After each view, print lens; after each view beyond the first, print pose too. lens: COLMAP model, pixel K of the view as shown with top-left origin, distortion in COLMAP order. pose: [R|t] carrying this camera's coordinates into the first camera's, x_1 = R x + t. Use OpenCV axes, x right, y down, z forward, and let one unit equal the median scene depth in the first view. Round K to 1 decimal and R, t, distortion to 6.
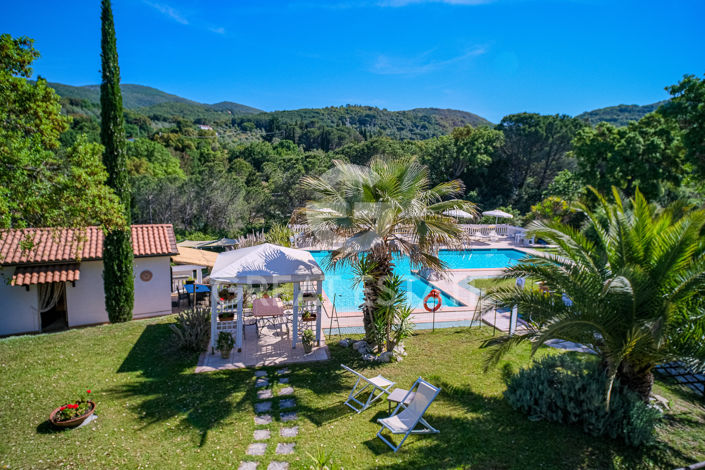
lens RADIAL K [[412.8, 0, 352.5], [0, 412.8, 235.0], [0, 0, 1]] dist [-0.005556, 0.003640]
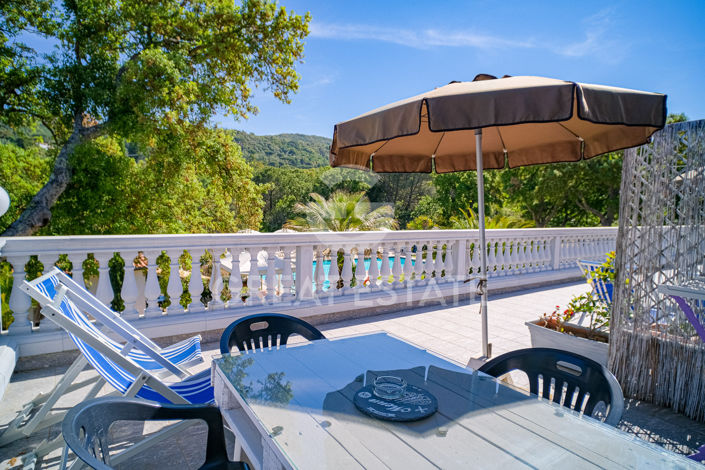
lens RADIAL K [[412.8, 0, 352.5], [0, 412.8, 235.0], [0, 0, 1]] dist [-0.005556, 0.003640]
pose [[0.950478, -0.028845, 0.309449, -0.112177], [0.046284, 0.997718, -0.049160, 0.018310], [-0.307325, 0.061048, 0.949644, -0.149888]]
